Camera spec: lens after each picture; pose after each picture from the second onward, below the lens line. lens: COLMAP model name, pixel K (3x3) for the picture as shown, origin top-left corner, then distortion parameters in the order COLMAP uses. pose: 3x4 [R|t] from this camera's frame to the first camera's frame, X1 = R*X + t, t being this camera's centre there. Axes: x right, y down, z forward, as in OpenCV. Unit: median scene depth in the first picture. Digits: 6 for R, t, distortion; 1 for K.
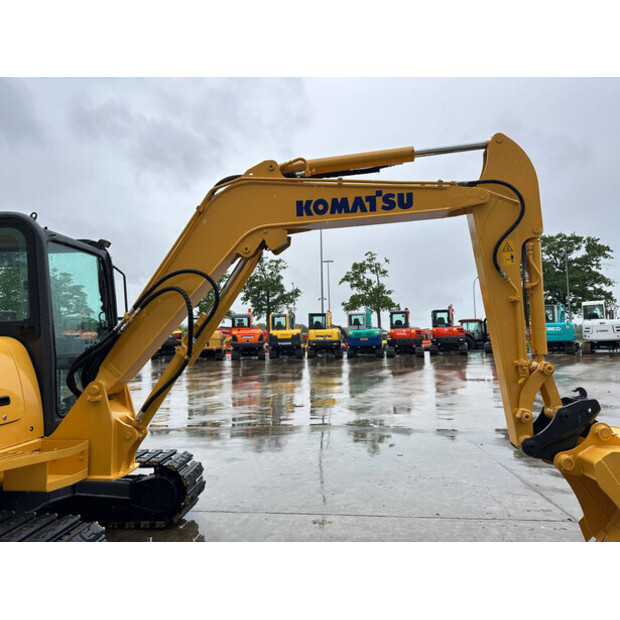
lens RADIAL K [[439.1, 0, 310.0], [0, 439.1, 310.0], [0, 0, 1]] dist [0.077052, -0.101518]
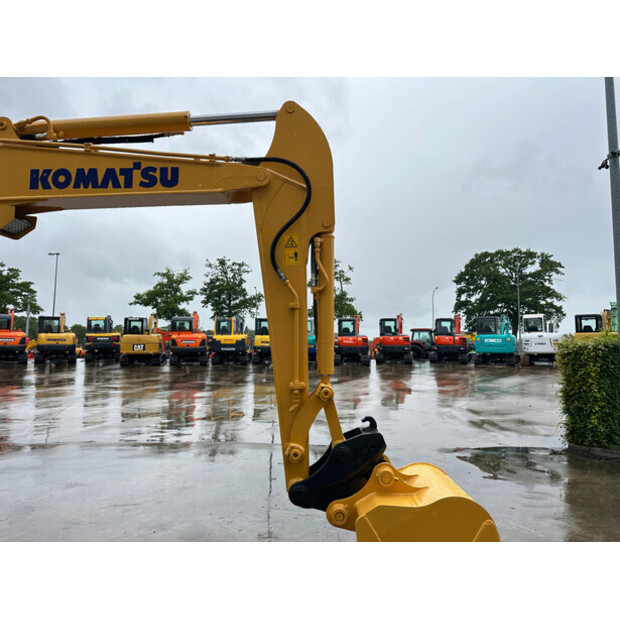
lens RADIAL K [[439.1, 0, 310.0], [0, 439.1, 310.0], [0, 0, 1]] dist [0.077052, -0.101518]
pose [[0.996762, 0.029966, 0.074615, 0.070358], [-0.029000, 0.999481, -0.013991, -0.000935], [-0.074996, 0.011781, 0.997114, 0.032991]]
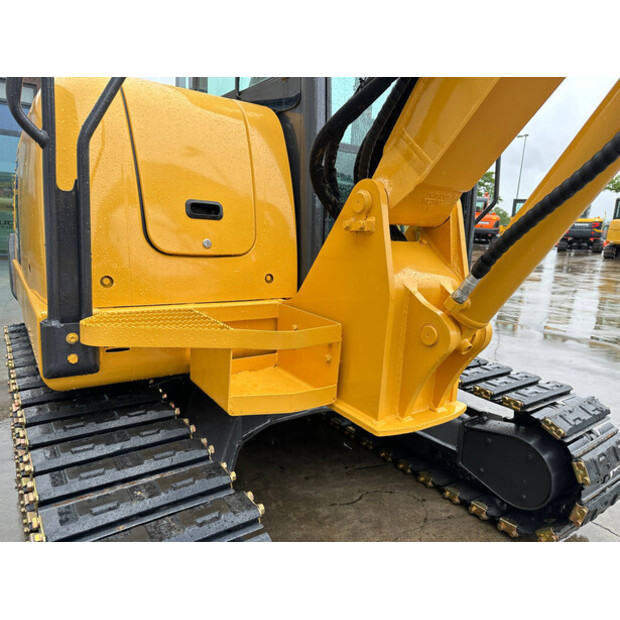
lens RADIAL K [[436.8, 0, 310.0], [0, 436.8, 310.0], [0, 0, 1]] dist [0.075365, -0.085713]
pose [[0.654535, 0.199631, -0.729199, -0.034269], [-0.017947, 0.968339, 0.248991, 0.027811], [0.755819, -0.149887, 0.637395, 0.111348]]
